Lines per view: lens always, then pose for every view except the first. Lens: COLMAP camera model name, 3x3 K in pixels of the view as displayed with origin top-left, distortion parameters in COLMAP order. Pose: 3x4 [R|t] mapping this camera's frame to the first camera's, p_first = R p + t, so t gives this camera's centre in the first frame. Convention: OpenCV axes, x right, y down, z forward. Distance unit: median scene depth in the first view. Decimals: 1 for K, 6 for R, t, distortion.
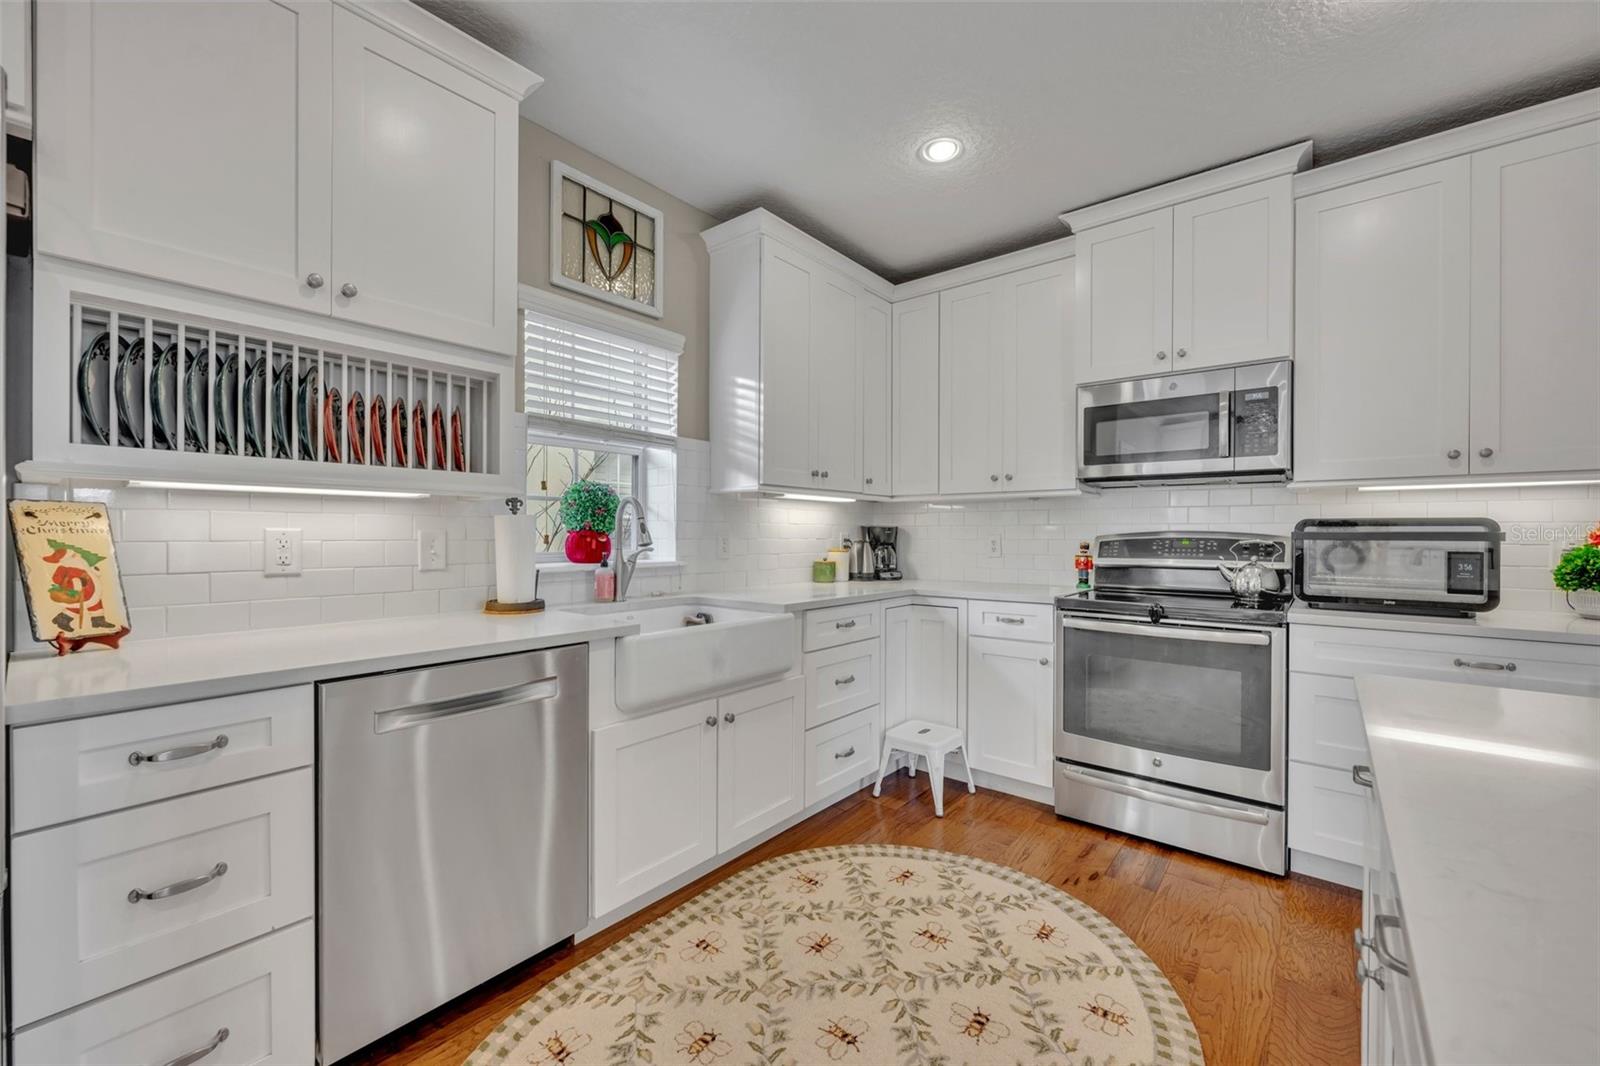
lens RADIAL K [[638.4, 0, 796.4], [0, 638.4, 534.6], [0, 0, 1]] dist [0.000631, -0.000056]
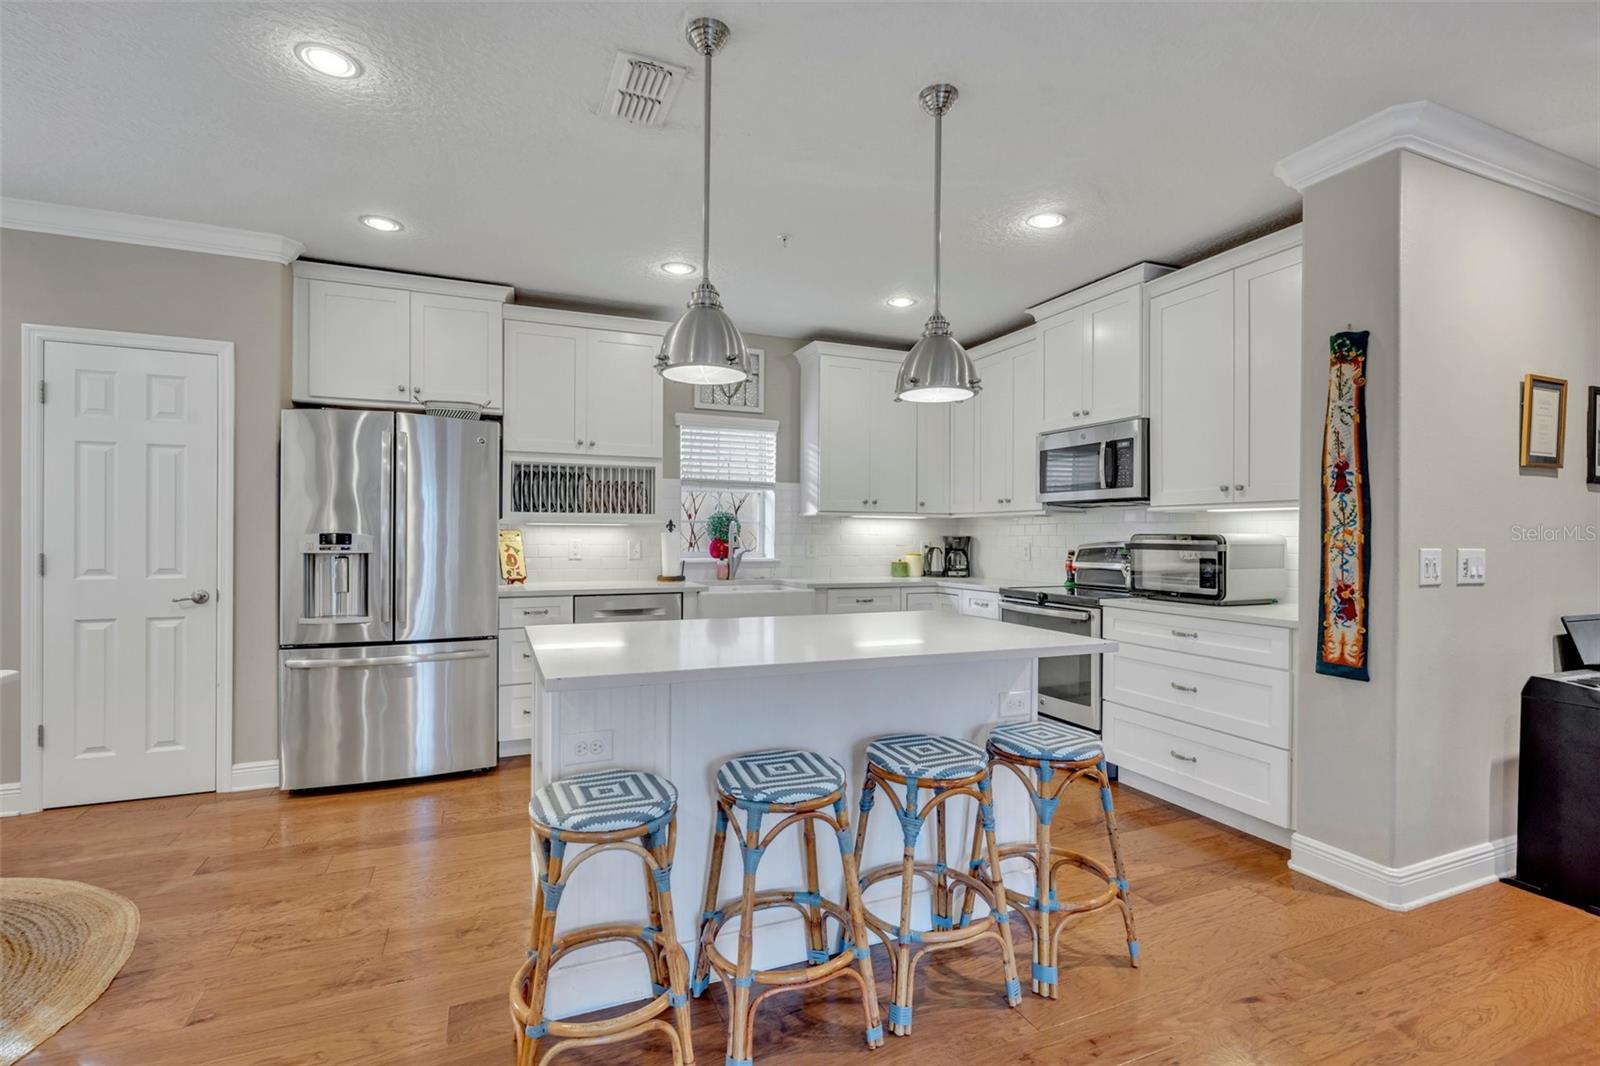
lens RADIAL K [[732.3, 0, 800.0], [0, 732.3, 533.0], [0, 0, 1]] dist [0.000825, 0.000278]
pose [[0.889808, 0.000318, -0.456336, 0.856293], [-0.003301, 0.999978, -0.005738, -0.015763], [0.456324, 0.006612, 0.889789, -0.752645]]
